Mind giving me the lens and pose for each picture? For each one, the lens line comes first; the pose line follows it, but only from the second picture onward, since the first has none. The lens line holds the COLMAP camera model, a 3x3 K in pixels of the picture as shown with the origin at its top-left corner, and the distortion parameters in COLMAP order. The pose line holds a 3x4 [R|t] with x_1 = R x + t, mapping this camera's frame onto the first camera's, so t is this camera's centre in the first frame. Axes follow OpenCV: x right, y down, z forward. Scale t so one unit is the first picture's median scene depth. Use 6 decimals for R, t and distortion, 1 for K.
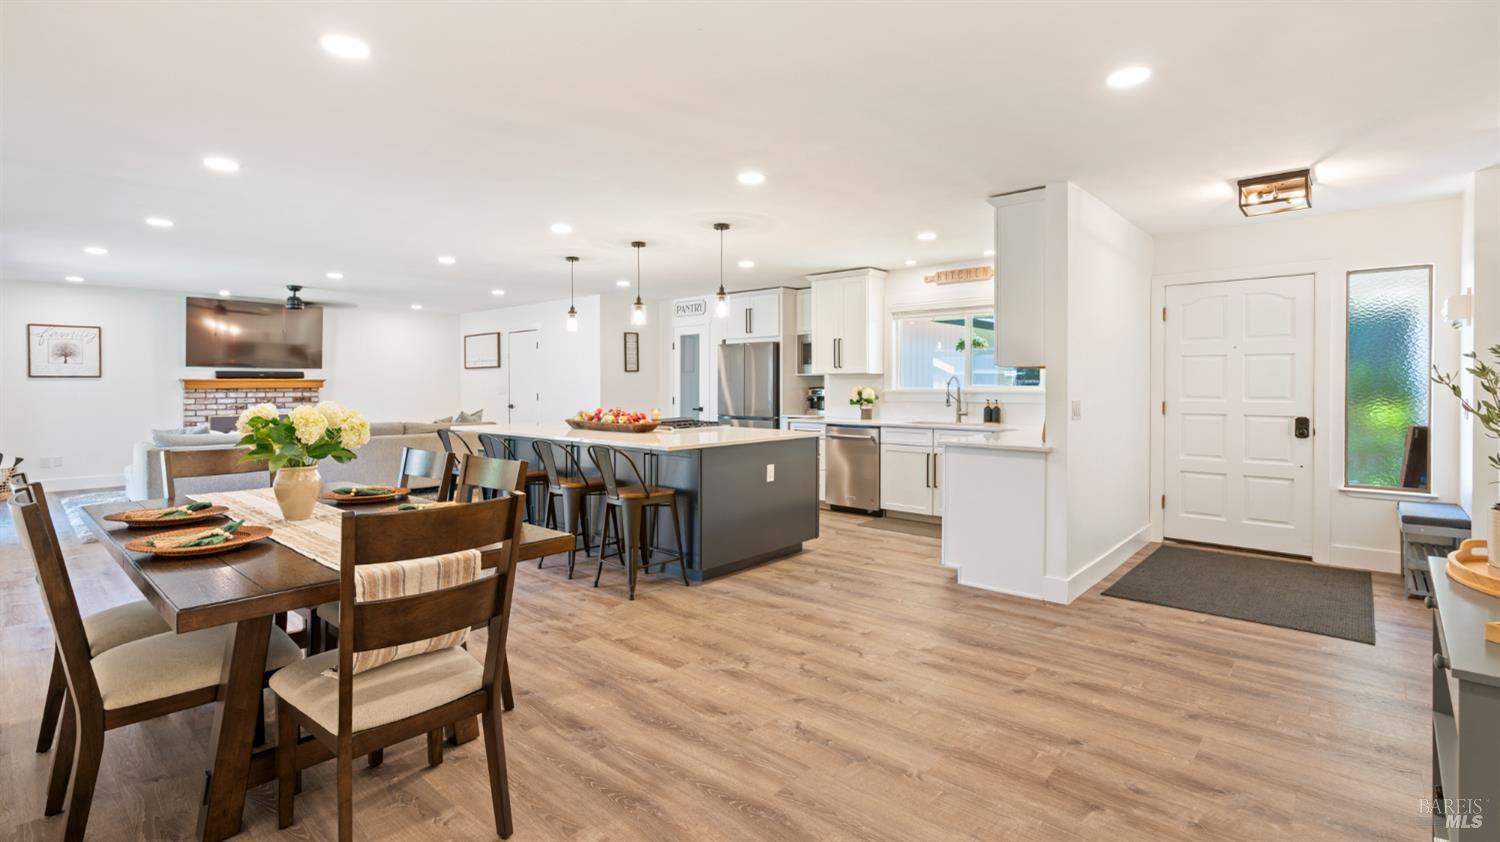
lens RADIAL K [[680.5, 0, 748.4], [0, 680.5, 392.5], [0, 0, 1]] dist [-0.004421, 0.001691]
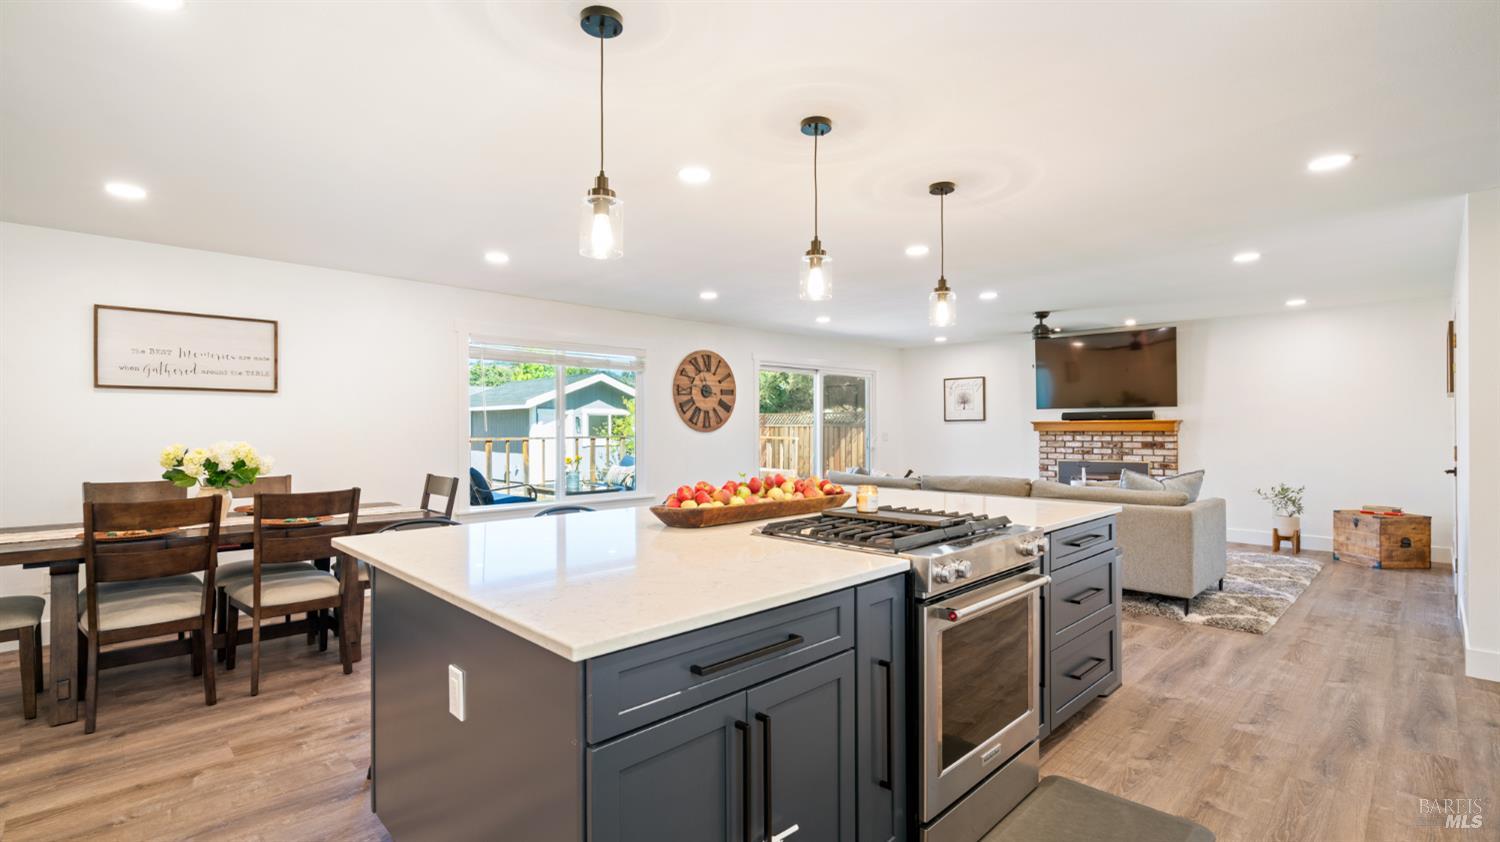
lens RADIAL K [[680.5, 0, 744.7], [0, 680.5, 424.8], [0, 0, 1]] dist [-0.004421, 0.001691]
pose [[-0.062873, -0.002961, -0.998017, 0.211056], [-0.010287, 0.999944, -0.002319, -0.008592], [0.997969, 0.010120, -0.062900, 0.679920]]
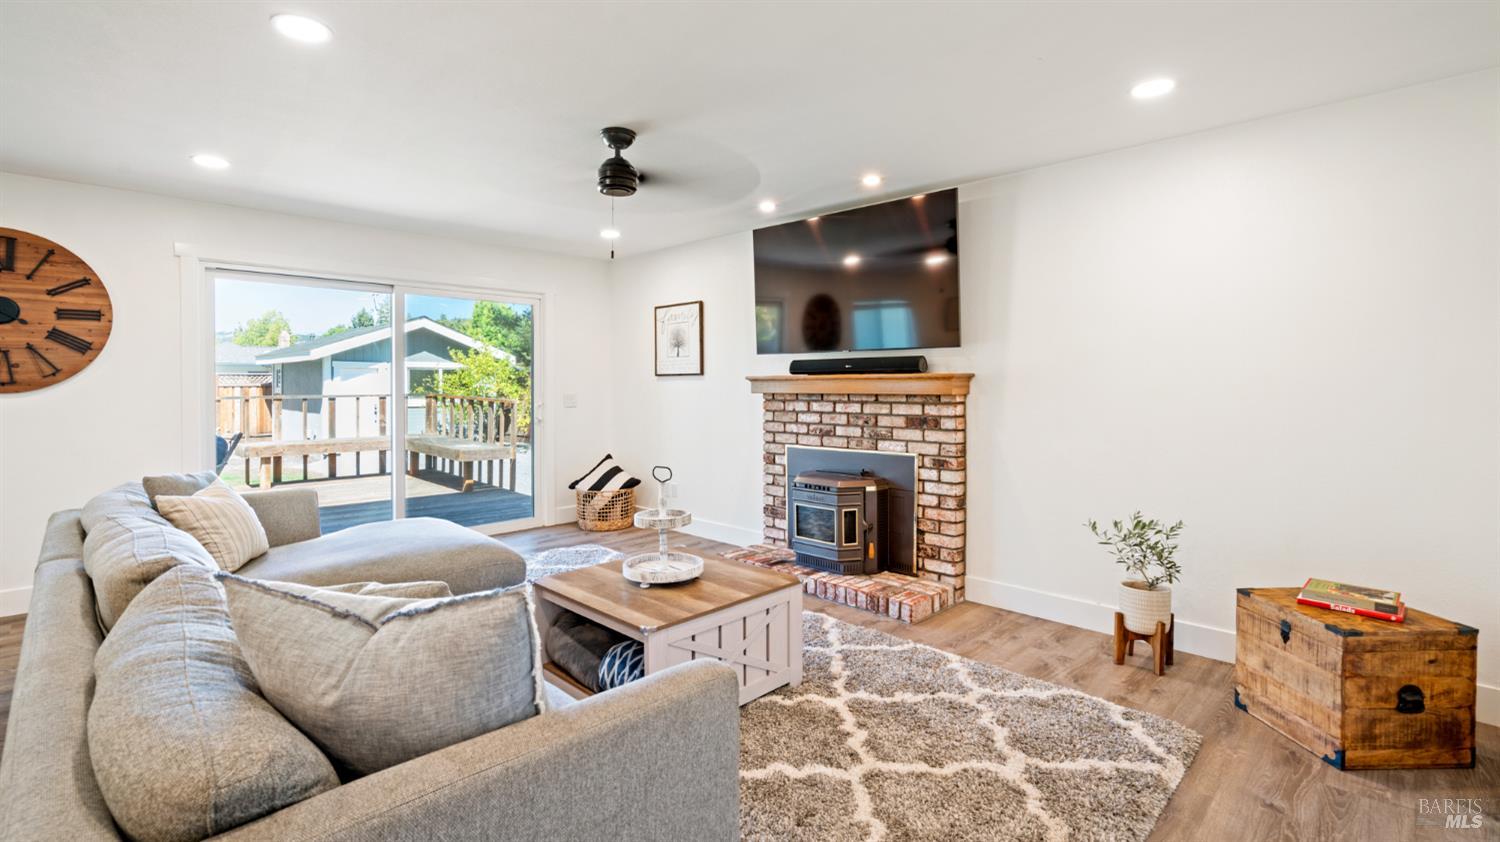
lens RADIAL K [[680.5, 0, 746.9], [0, 680.5, 396.4], [0, 0, 1]] dist [-0.004421, 0.001691]
pose [[-0.042334, 0.018072, -0.998940, -0.281518], [-0.014365, 0.999722, 0.018695, -0.014531], [0.999000, 0.015141, -0.042063, 1.088488]]
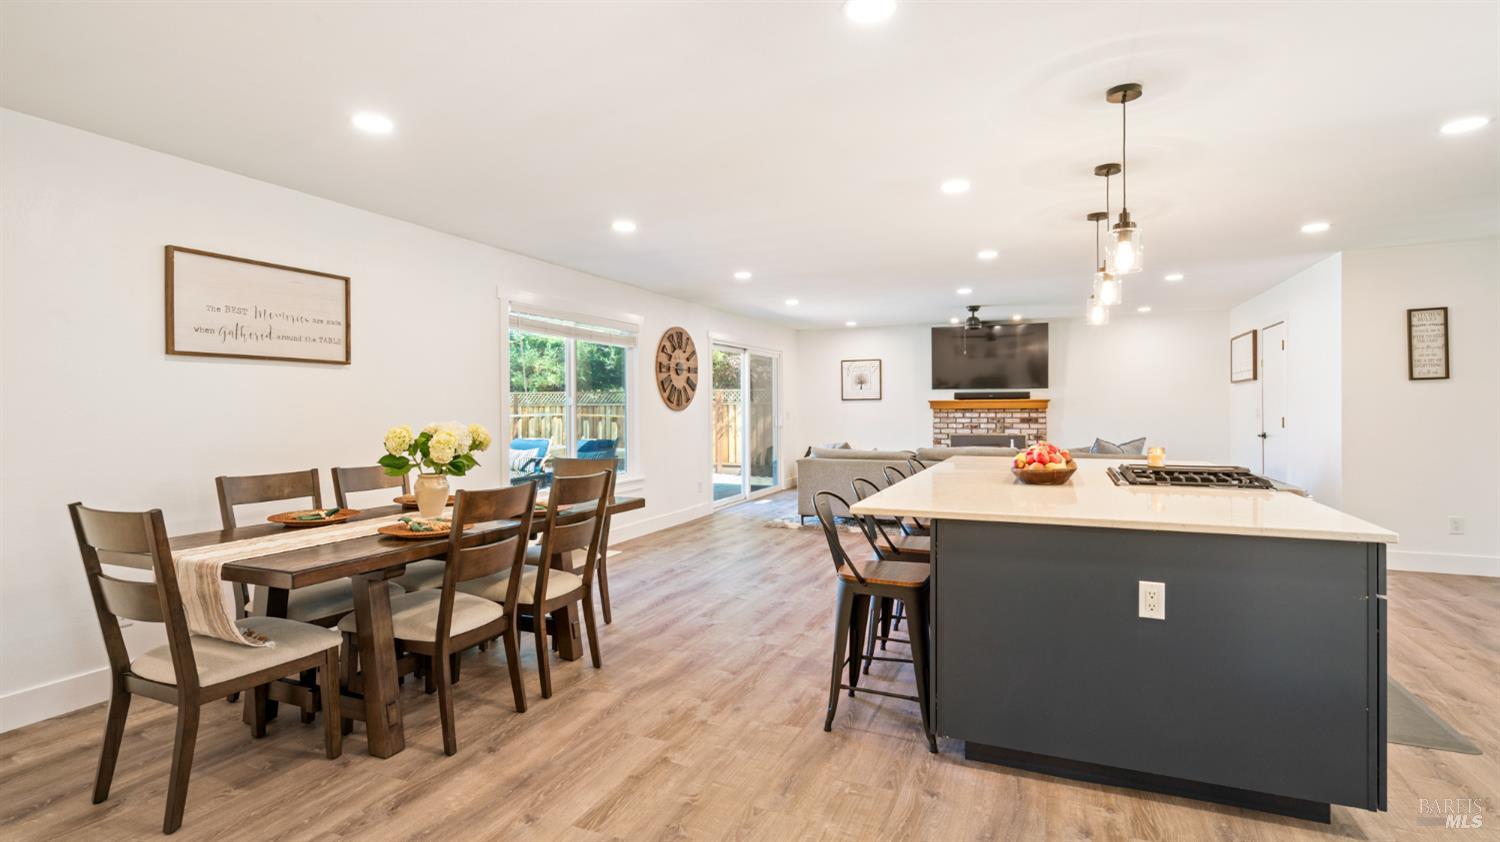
lens RADIAL K [[731.1, 0, 750.8], [0, 731.1, 402.9], [0, 0, 1]] dist [0.004833, -0.000977]
pose [[0.324064, -0.004711, -0.946023, 0.239551], [-0.007957, 0.999939, -0.007705, -0.004262], [0.946002, 0.010024, 0.324007, 0.344369]]
